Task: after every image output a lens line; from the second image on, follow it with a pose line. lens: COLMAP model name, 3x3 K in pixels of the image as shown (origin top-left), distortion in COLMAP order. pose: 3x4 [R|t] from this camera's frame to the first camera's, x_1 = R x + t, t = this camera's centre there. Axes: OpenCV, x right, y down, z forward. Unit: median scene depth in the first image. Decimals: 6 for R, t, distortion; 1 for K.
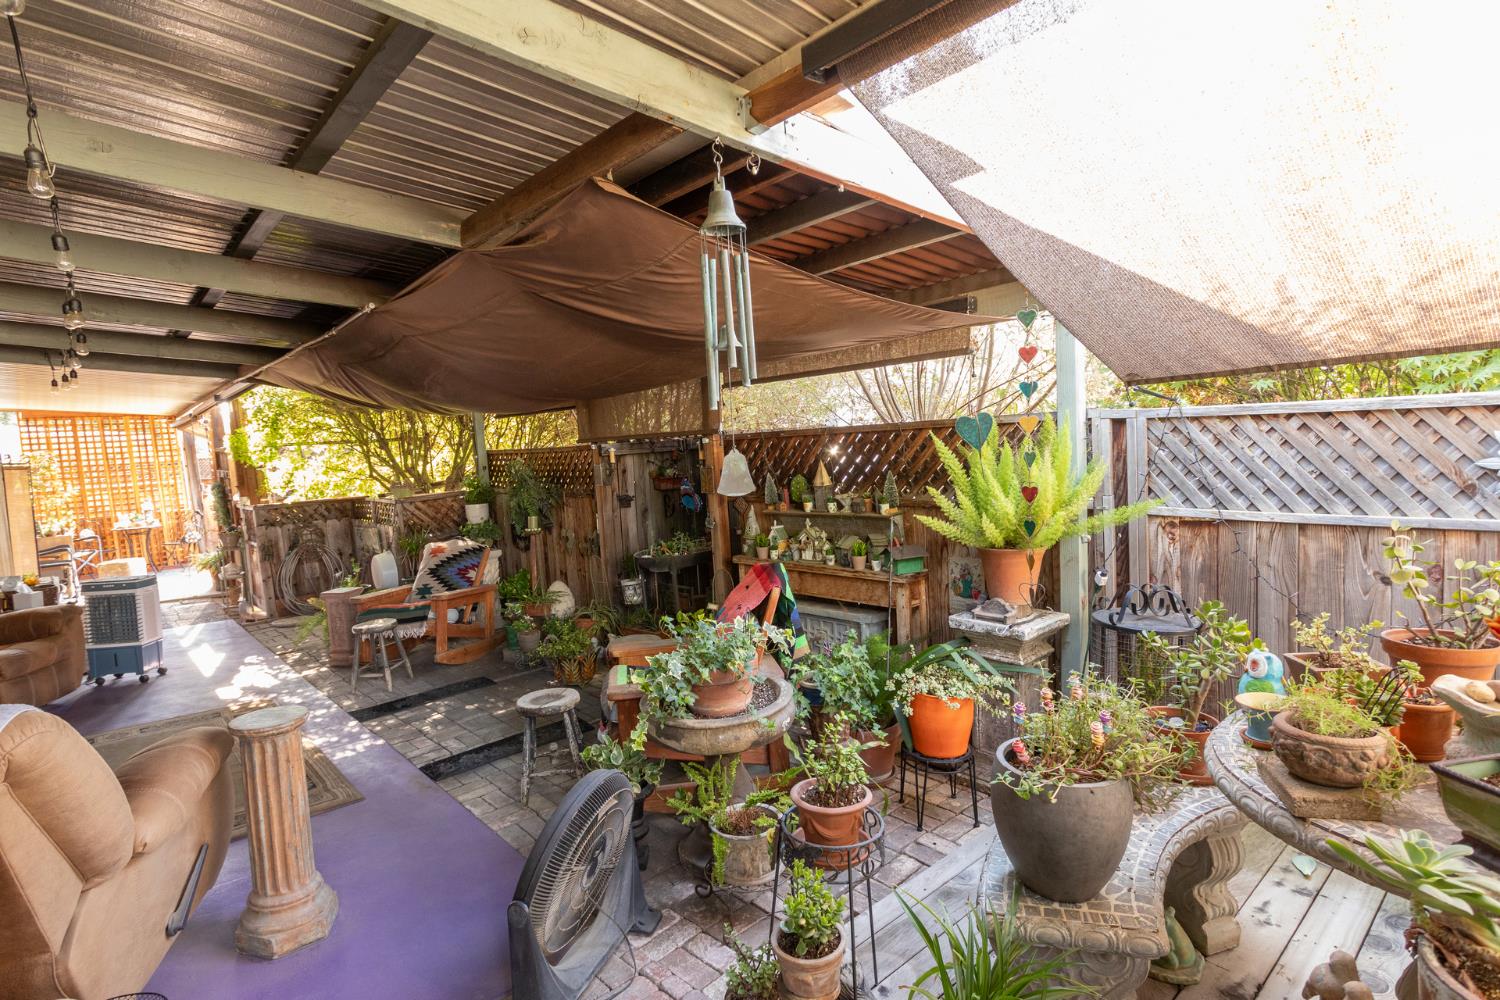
lens RADIAL K [[770.7, 0, 750.1], [0, 770.7, 541.0], [0, 0, 1]] dist [0.003748, 0.001428]
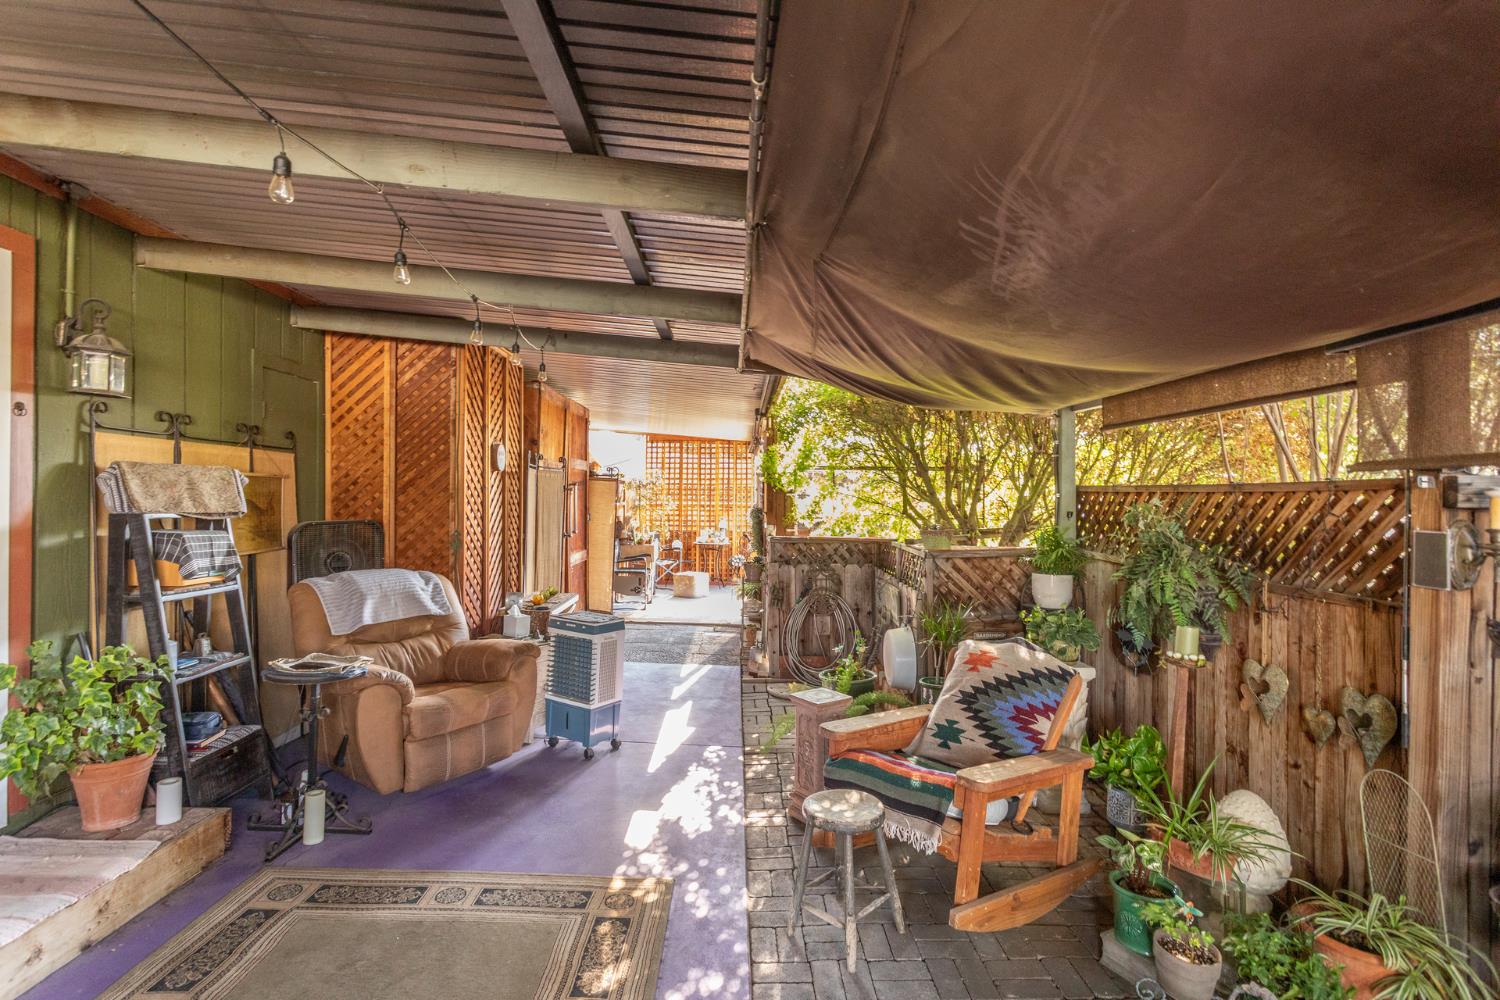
lens RADIAL K [[739.7, 0, 737.2], [0, 739.7, 461.1], [0, 0, 1]] dist [0.003633, 0.001101]
pose [[0.755192, 0.034496, -0.654595, -0.174678], [-0.141391, 0.983679, -0.111282, -0.036974], [0.640073, 0.176593, 0.747745, 0.421102]]
